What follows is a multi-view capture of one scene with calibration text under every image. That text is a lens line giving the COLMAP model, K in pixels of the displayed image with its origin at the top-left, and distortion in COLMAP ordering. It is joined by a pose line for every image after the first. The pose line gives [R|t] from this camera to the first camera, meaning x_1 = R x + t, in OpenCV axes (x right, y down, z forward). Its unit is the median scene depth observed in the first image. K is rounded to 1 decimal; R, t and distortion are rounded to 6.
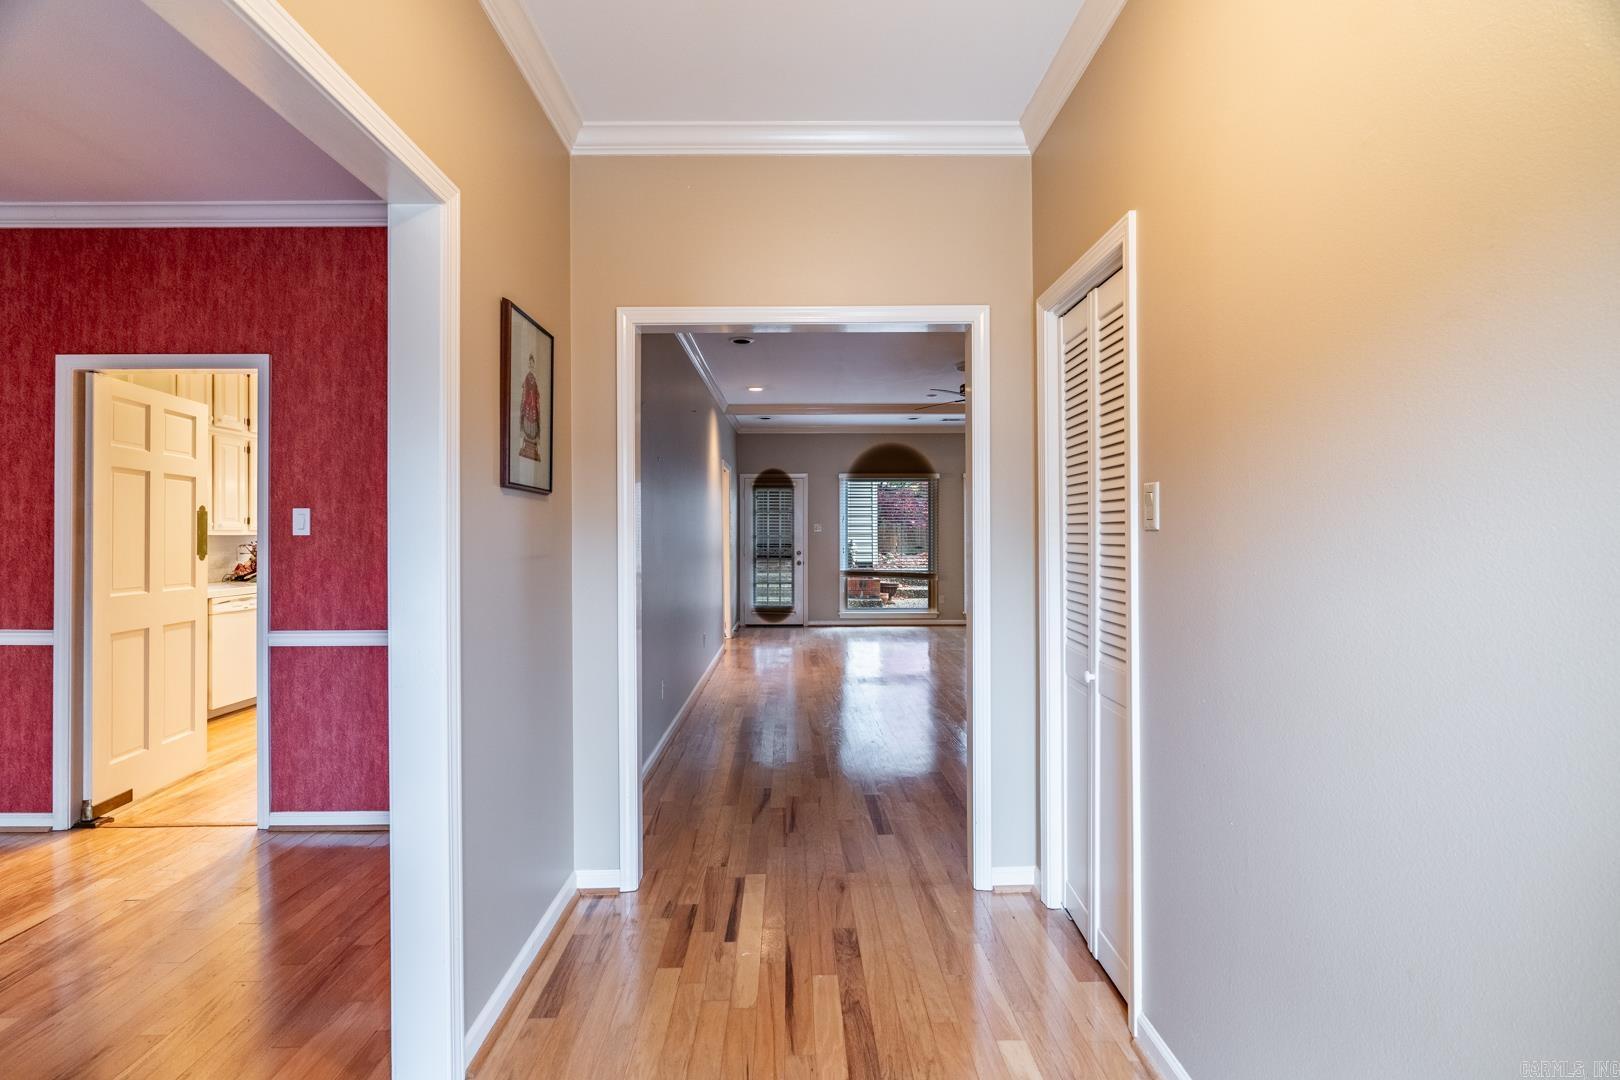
lens RADIAL K [[728.7, 0, 810.0], [0, 728.7, 540.0], [0, 0, 1]] dist [-0.002266, -0.000455]
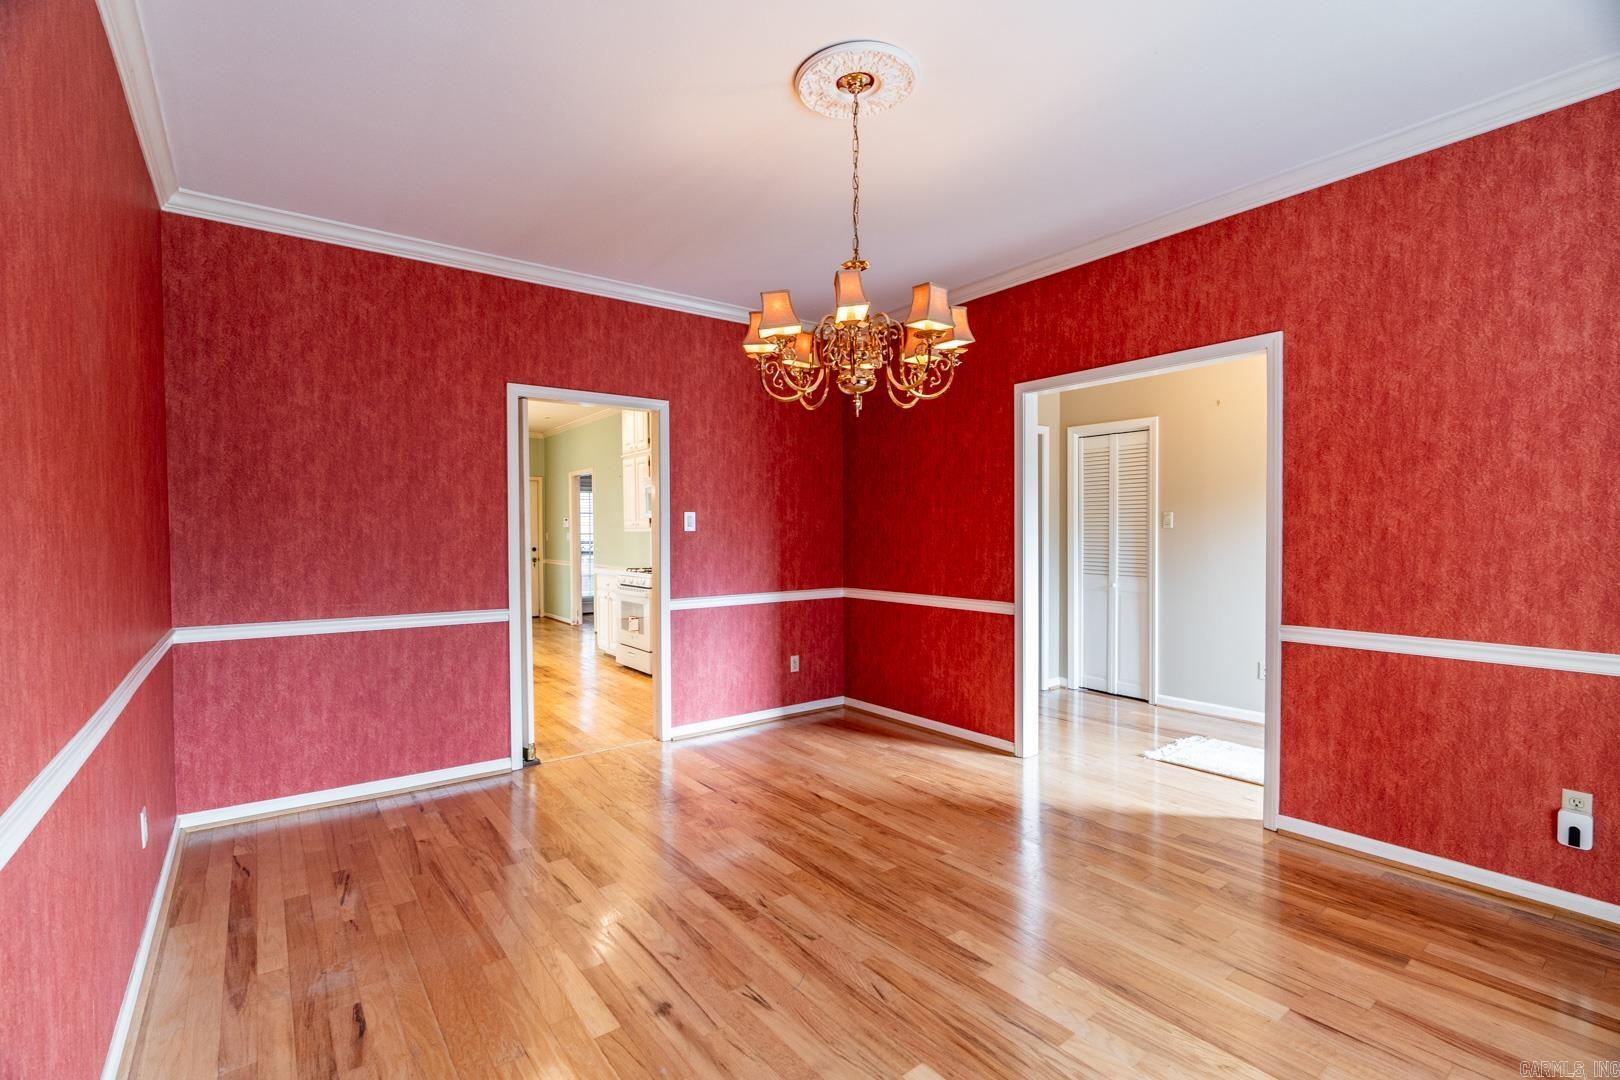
lens RADIAL K [[728.7, 0, 810.0], [0, 728.7, 540.0], [0, 0, 1]] dist [-0.002266, -0.000455]
pose [[0.804180, -0.007438, 0.594339, -1.351902], [-0.005609, 0.999782, 0.020100, -0.018999], [-0.594359, -0.019498, 0.803963, -0.286969]]
